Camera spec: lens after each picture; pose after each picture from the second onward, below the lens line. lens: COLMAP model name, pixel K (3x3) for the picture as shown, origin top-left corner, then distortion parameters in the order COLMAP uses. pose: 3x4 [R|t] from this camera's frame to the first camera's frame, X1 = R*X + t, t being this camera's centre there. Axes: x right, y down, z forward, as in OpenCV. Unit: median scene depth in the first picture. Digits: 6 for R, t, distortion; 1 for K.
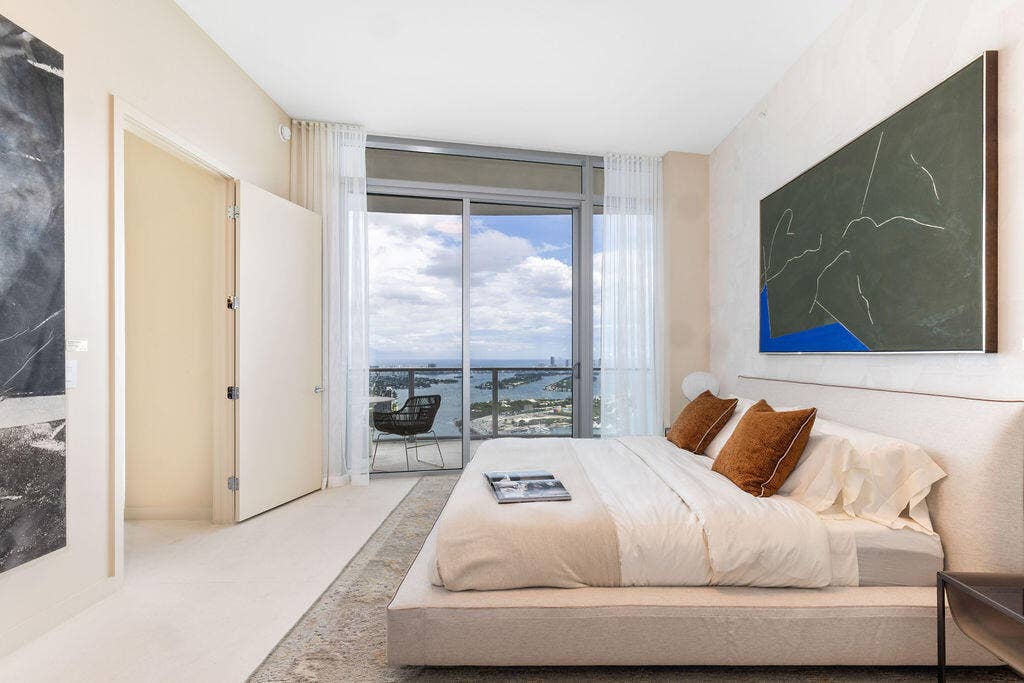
lens RADIAL K [[431.5, 0, 513.9], [0, 431.5, 343.2], [0, 0, 1]] dist [-0.000717, 0.000572]
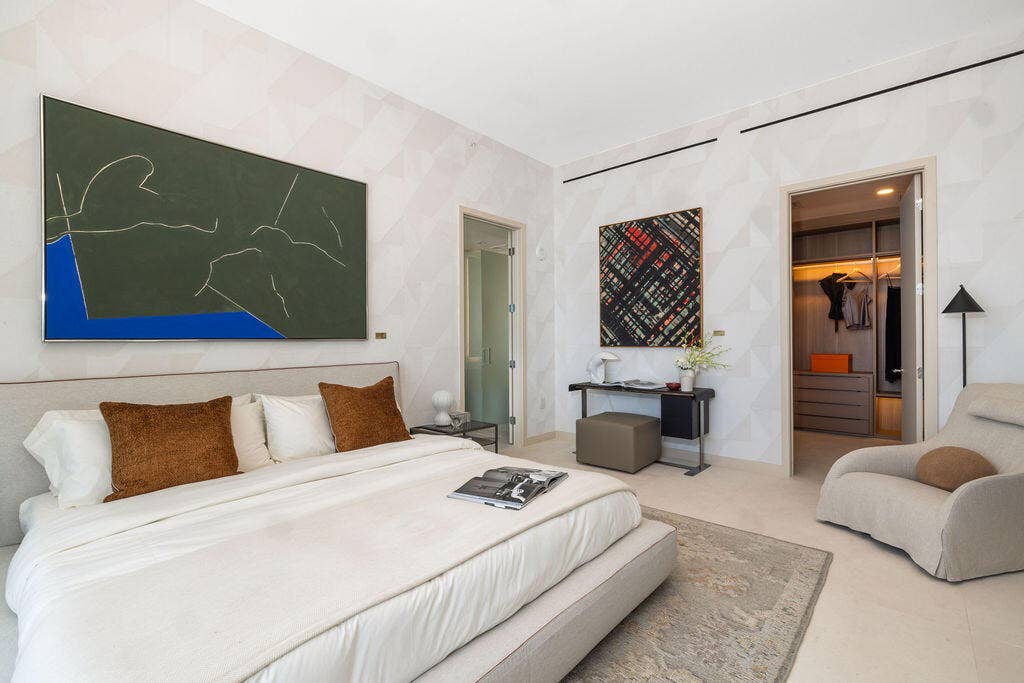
lens RADIAL K [[468.7, 0, 488.5], [0, 468.7, 338.0], [0, 0, 1]] dist [-0.003558, -0.000386]
pose [[-0.752158, -0.002277, 0.658979, -0.452376], [-0.016525, 0.999745, -0.015407, 0.024740], [-0.658775, -0.022478, -0.752004, 1.382603]]
